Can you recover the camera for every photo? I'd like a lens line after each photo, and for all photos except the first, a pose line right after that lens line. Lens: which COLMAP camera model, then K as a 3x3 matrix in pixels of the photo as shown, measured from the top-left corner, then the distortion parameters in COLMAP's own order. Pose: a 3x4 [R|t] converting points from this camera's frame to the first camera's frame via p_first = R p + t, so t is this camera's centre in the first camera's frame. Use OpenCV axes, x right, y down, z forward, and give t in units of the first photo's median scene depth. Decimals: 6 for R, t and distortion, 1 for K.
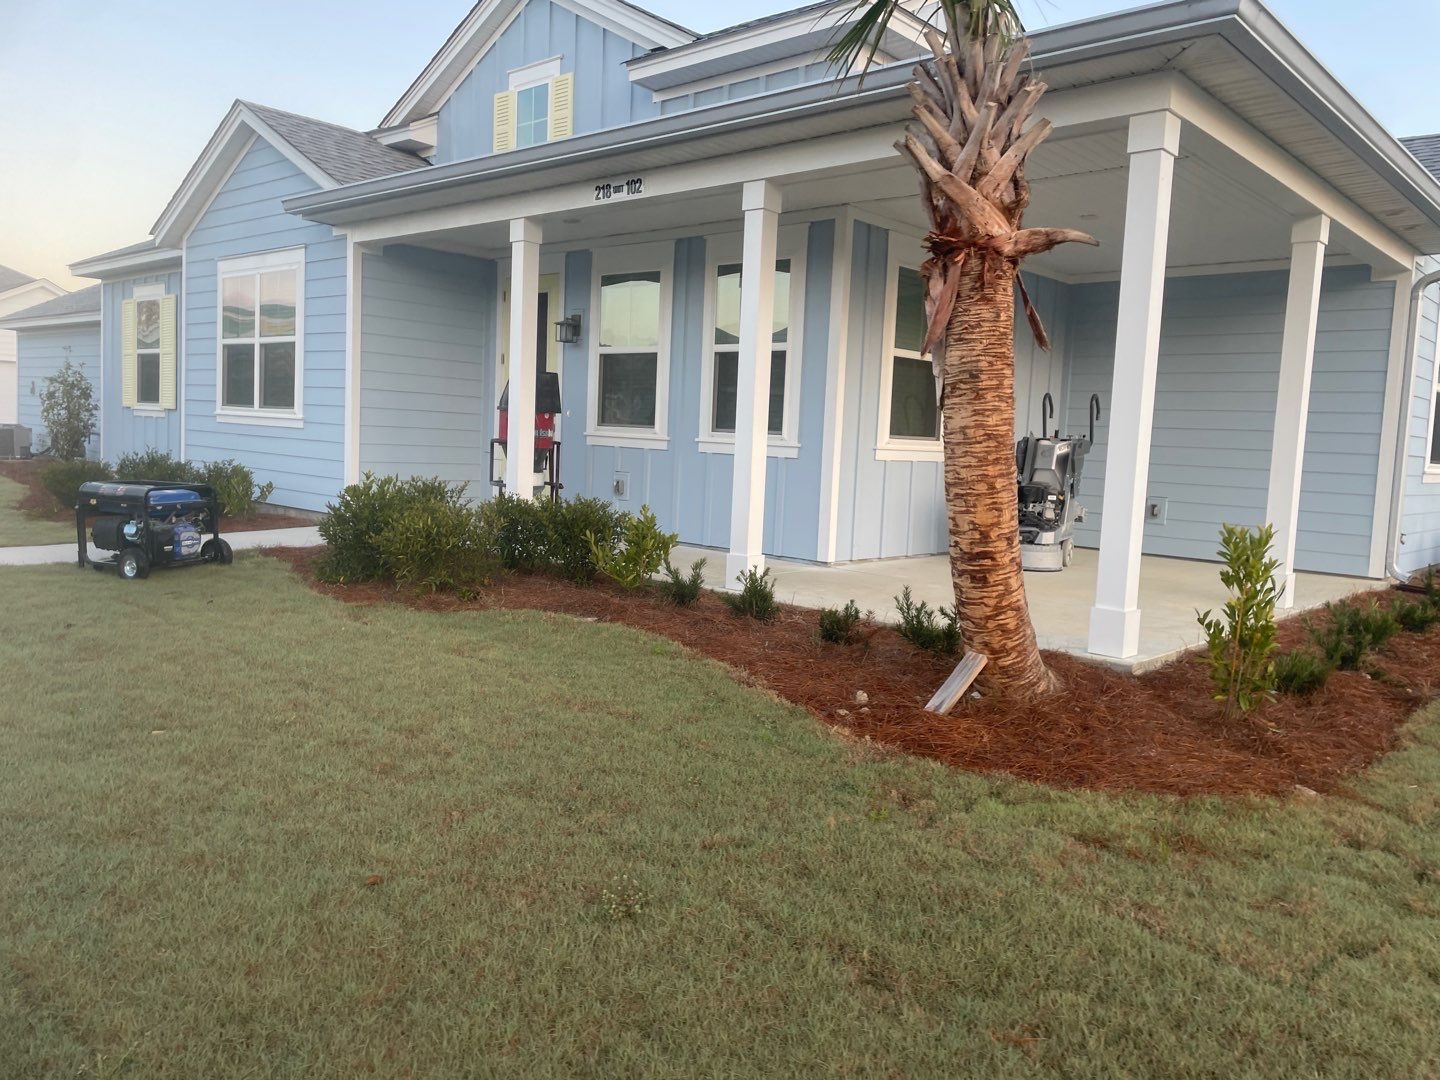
lens RADIAL K [[1080.9, 0, 720.0], [0, 1080.9, 540.0], [0, 0, 1]] dist [0.085482, -0.107022]
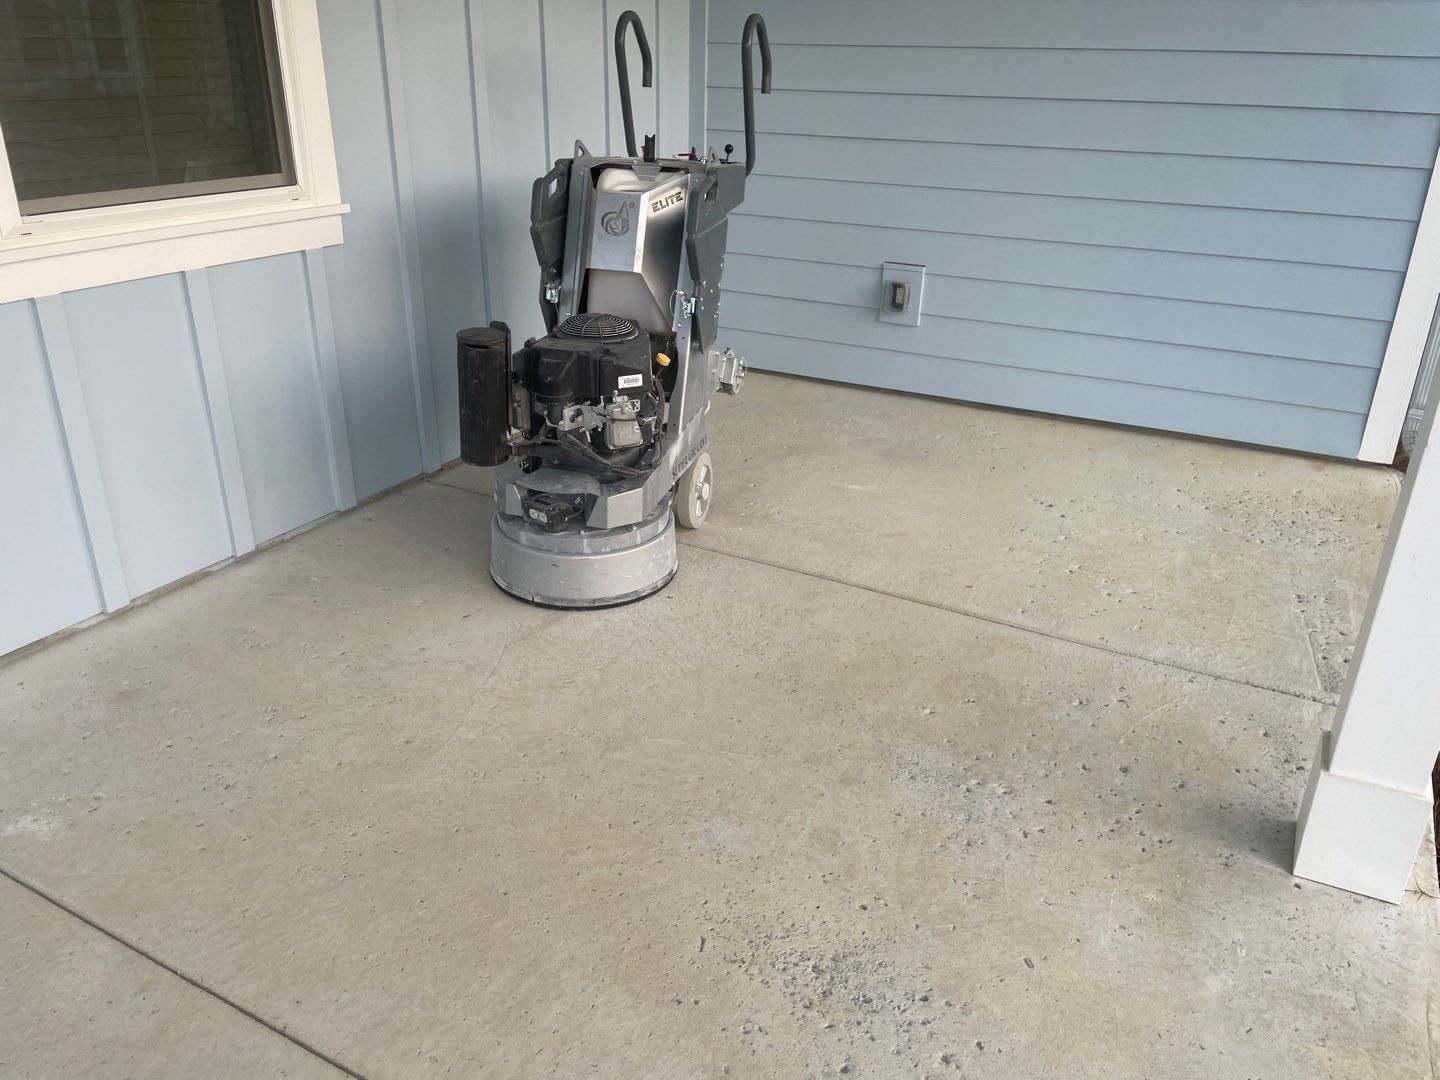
lens RADIAL K [[1080.9, 0, 720.0], [0, 1080.9, 540.0], [0, 0, 1]] dist [0.085482, -0.107022]
pose [[0.965486, -0.129461, 0.226003, 0.245236], [0.047258, 0.940391, 0.336797, -0.098896], [-0.256133, -0.314492, 0.914052, 0.666416]]
